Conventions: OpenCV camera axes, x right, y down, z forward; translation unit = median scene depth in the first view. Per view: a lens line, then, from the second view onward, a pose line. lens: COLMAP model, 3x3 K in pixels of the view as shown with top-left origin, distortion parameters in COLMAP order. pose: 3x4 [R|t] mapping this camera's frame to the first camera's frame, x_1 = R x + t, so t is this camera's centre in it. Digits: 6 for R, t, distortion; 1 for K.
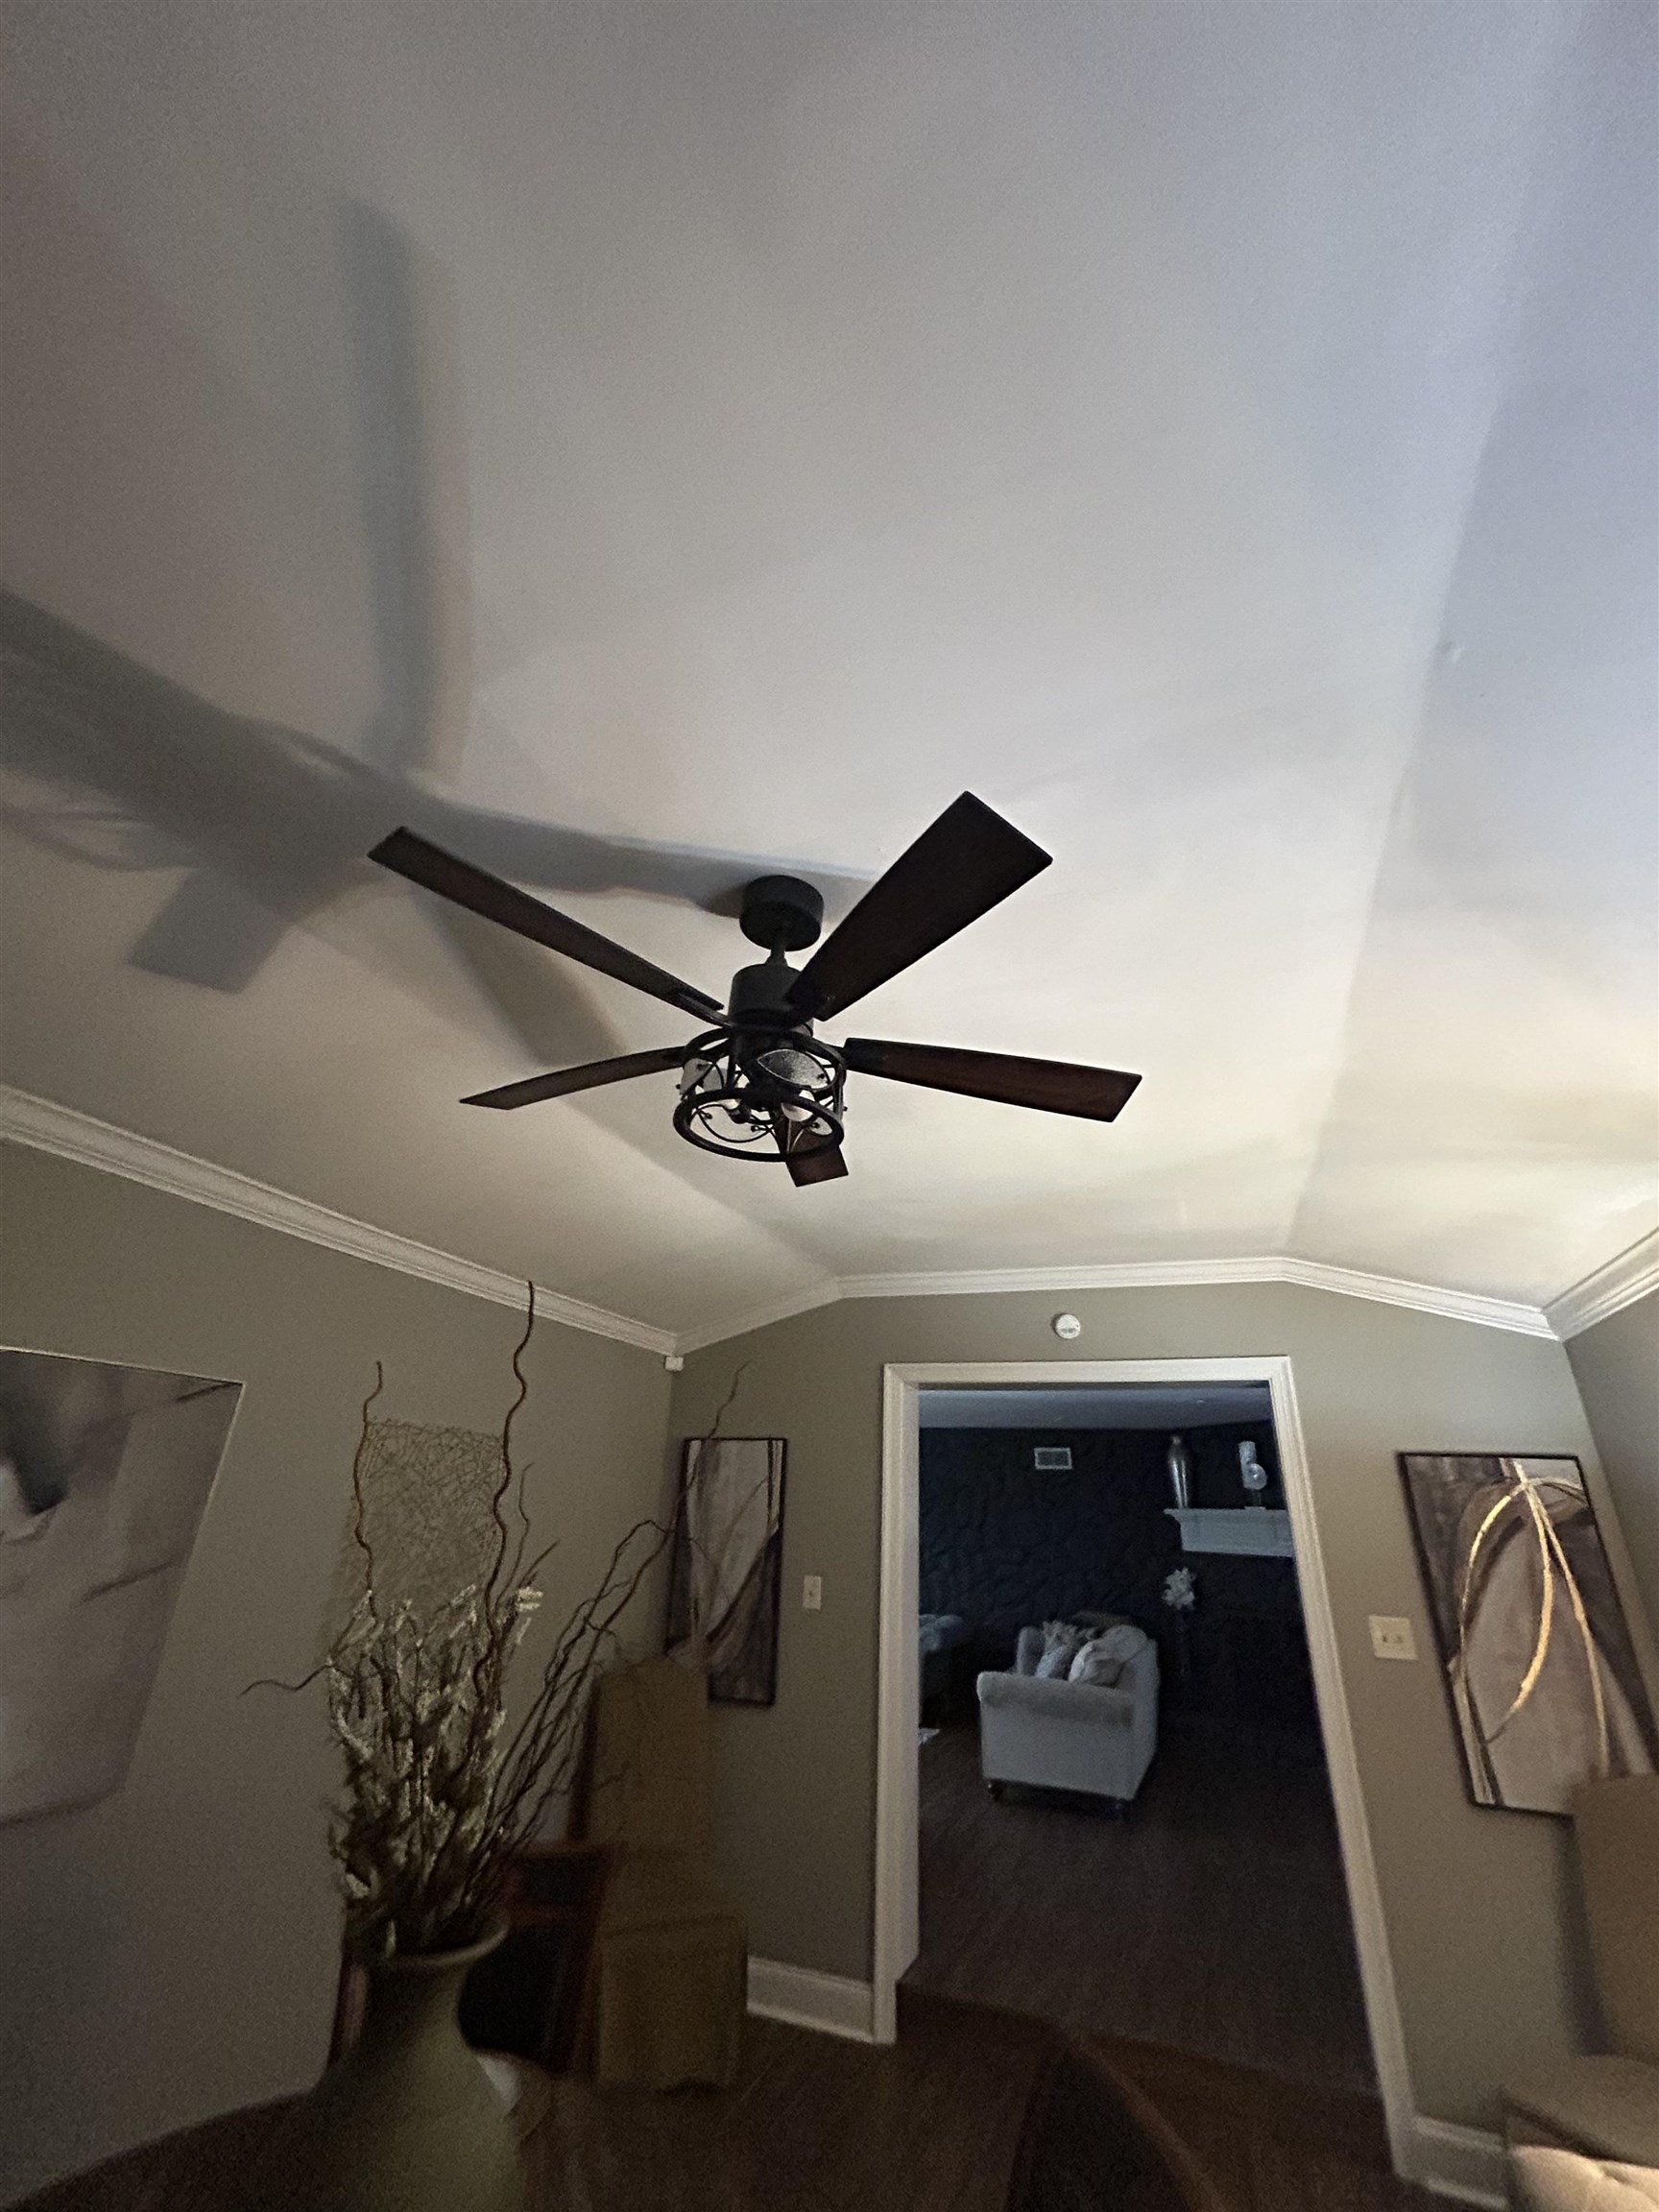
lens RADIAL K [[892.6, 0, 828.1], [0, 892.6, 1097.5], [0, 0, 1]] dist [-0.002219, 0.000943]
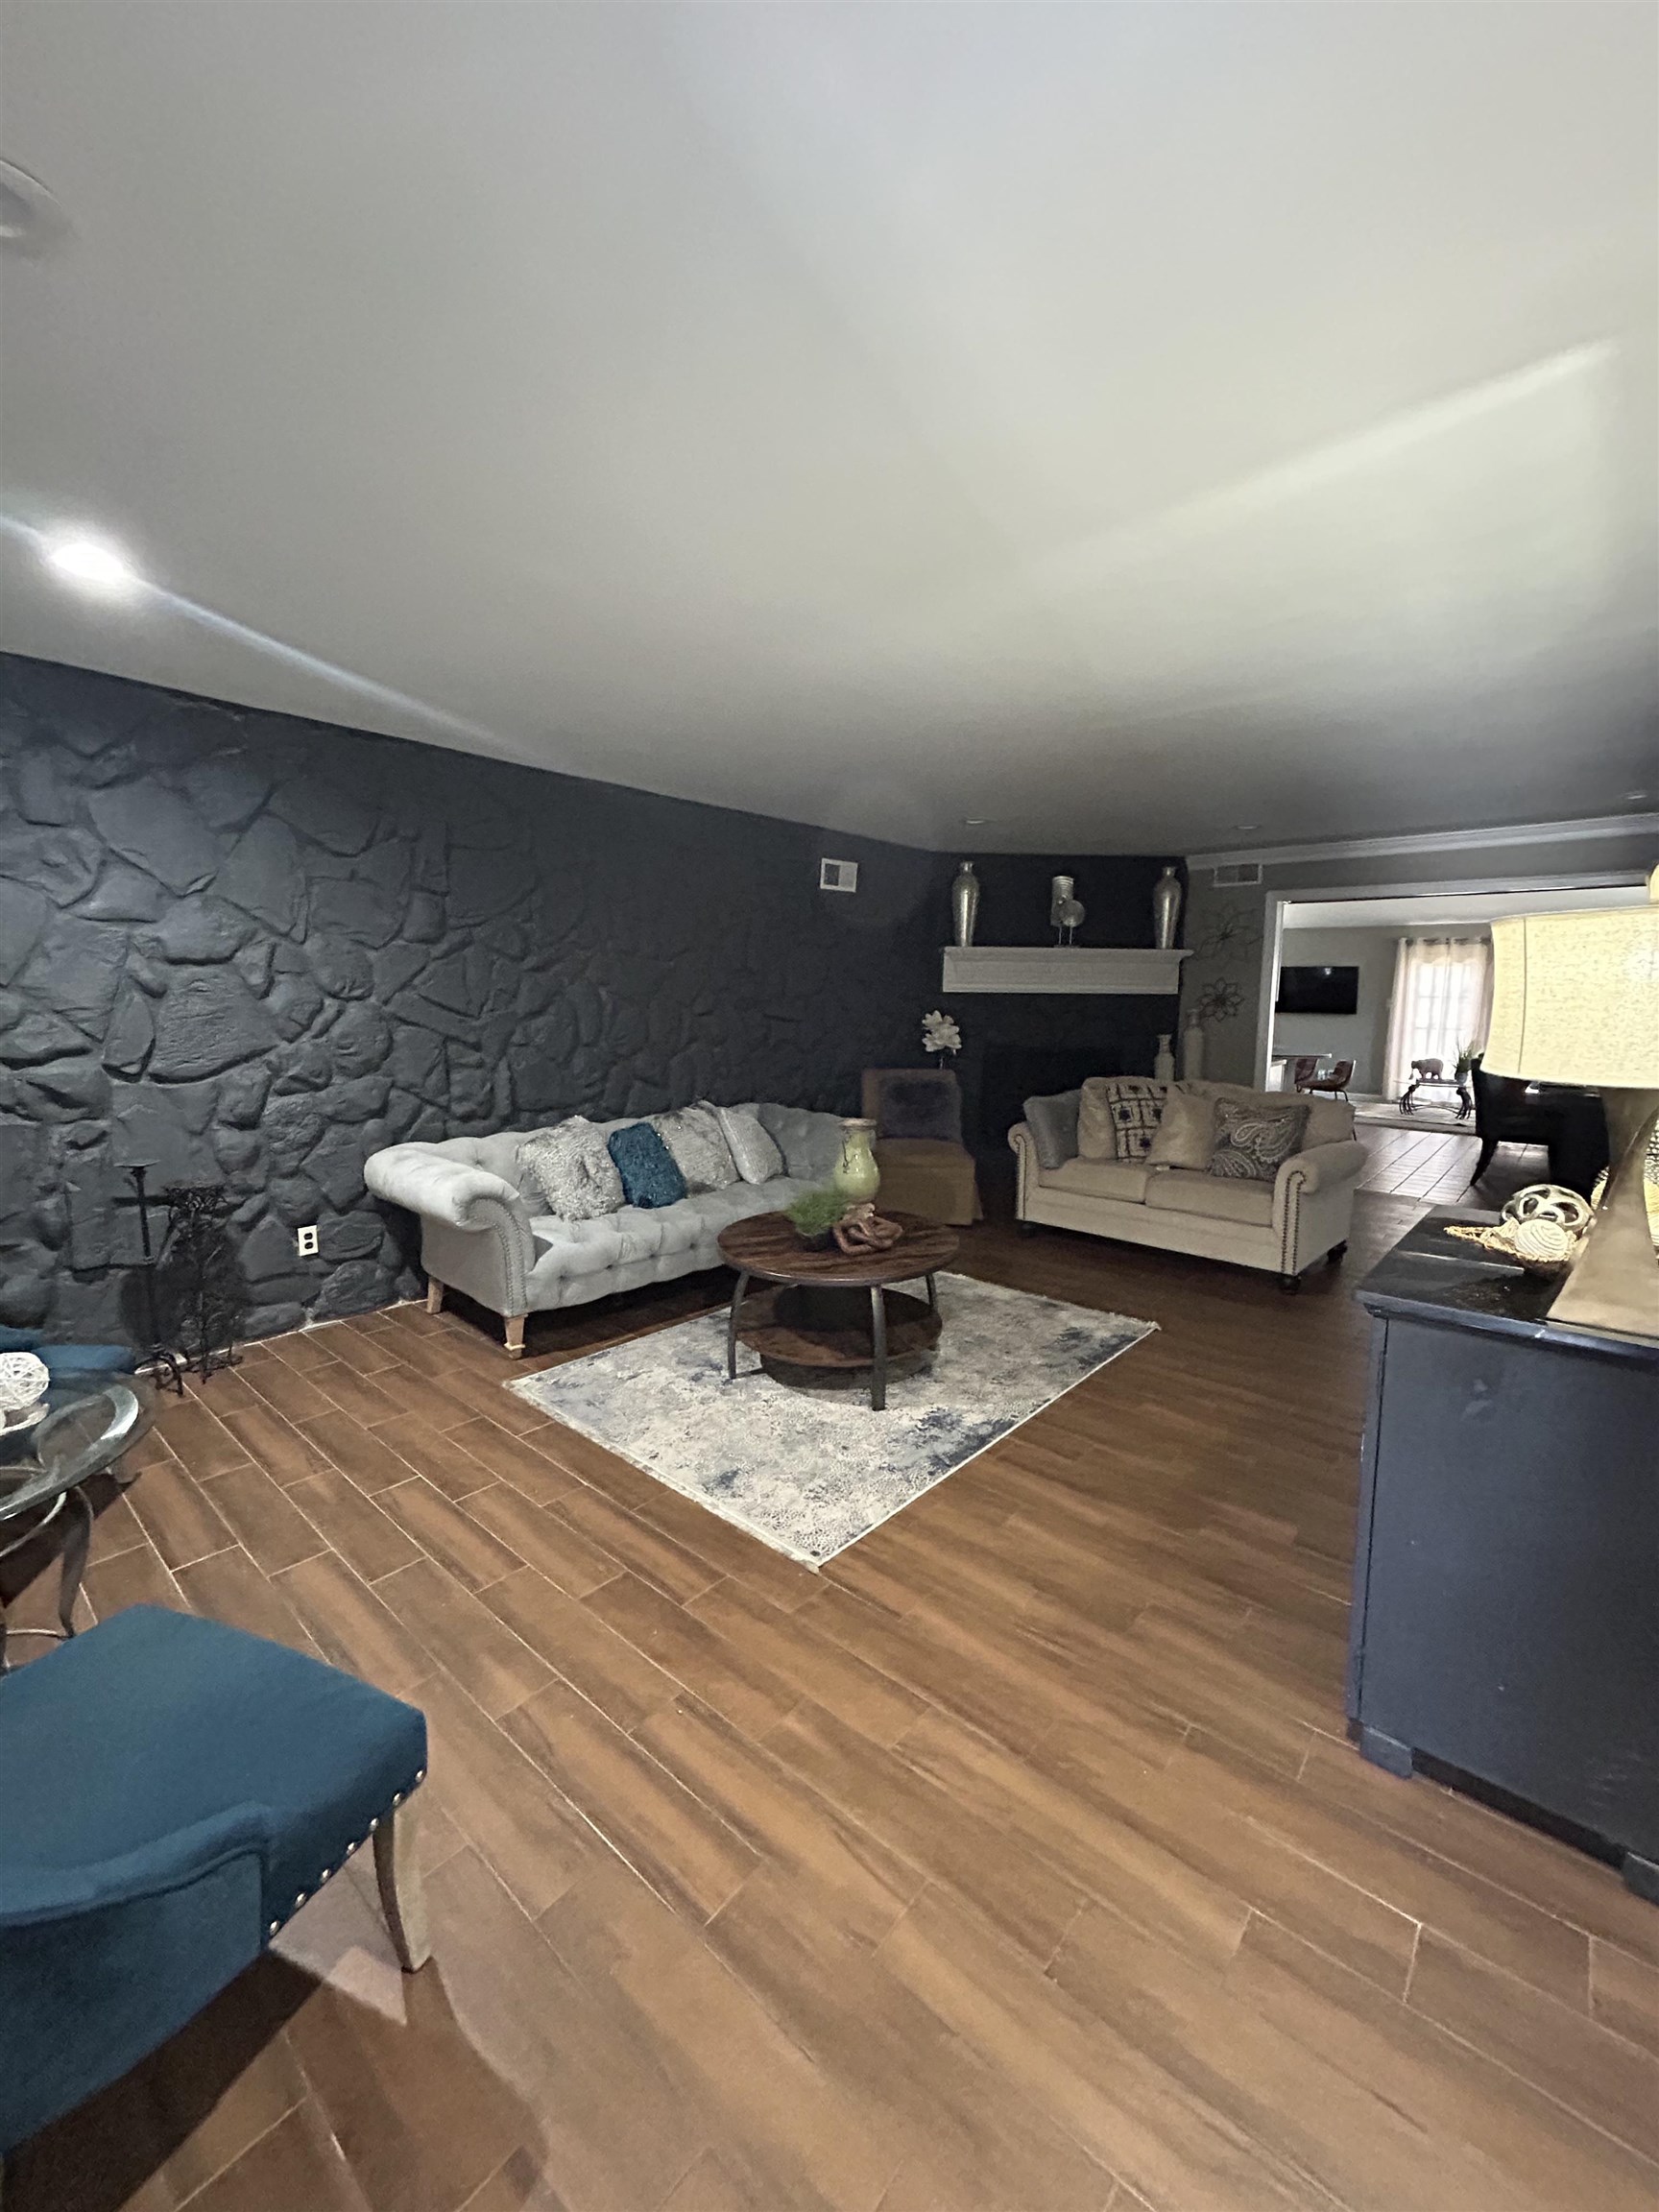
lens RADIAL K [[892.6, 0, 830.0], [0, 892.6, 1101.2], [0, 0, 1]] dist [-0.002219, 0.000943]
pose [[0.337118, -0.163703, 0.927121, -1.130984], [-0.402516, 0.865162, 0.299125, 1.010699], [-0.851077, -0.474022, 0.225768, 2.217443]]
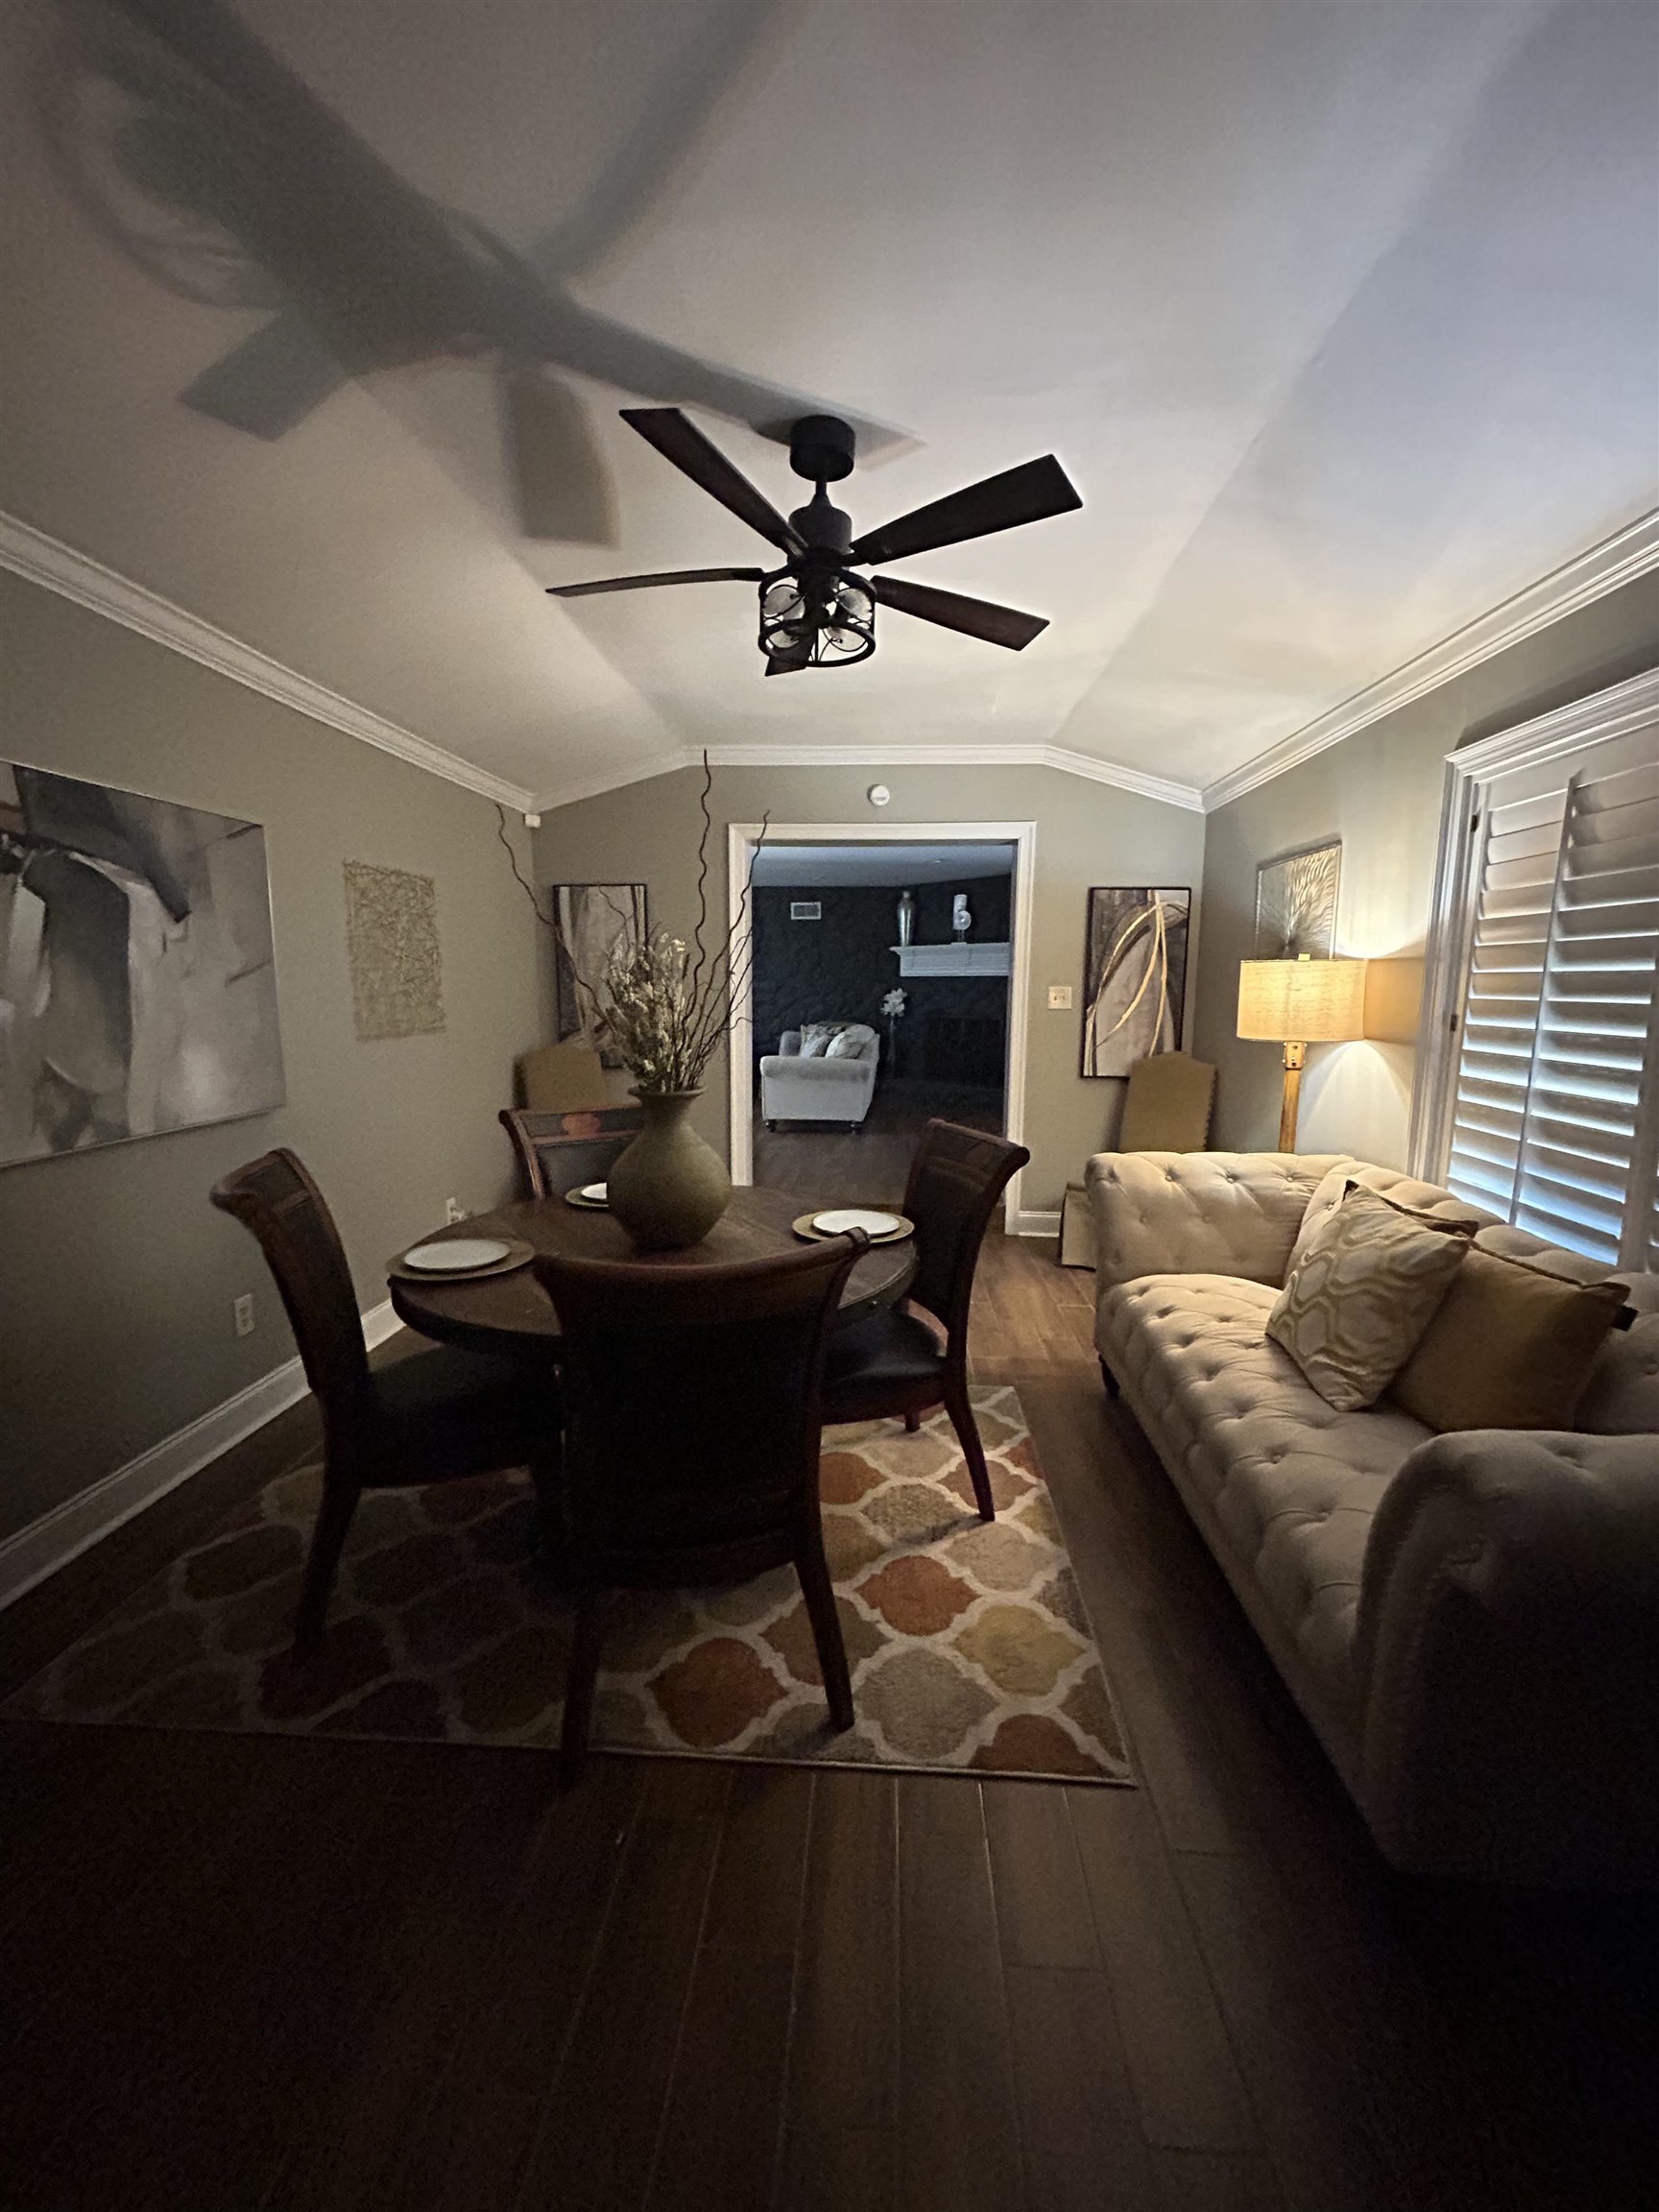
lens RADIAL K [[892.6, 0, 830.7], [0, 892.6, 1102.8], [0, 0, 1]] dist [-0.002219, 0.000943]
pose [[0.952060, -0.075604, 0.296423, -0.254656], [-0.099324, 0.840087, 0.533280, -0.054256], [-0.289340, -0.537157, 0.792304, -0.260950]]
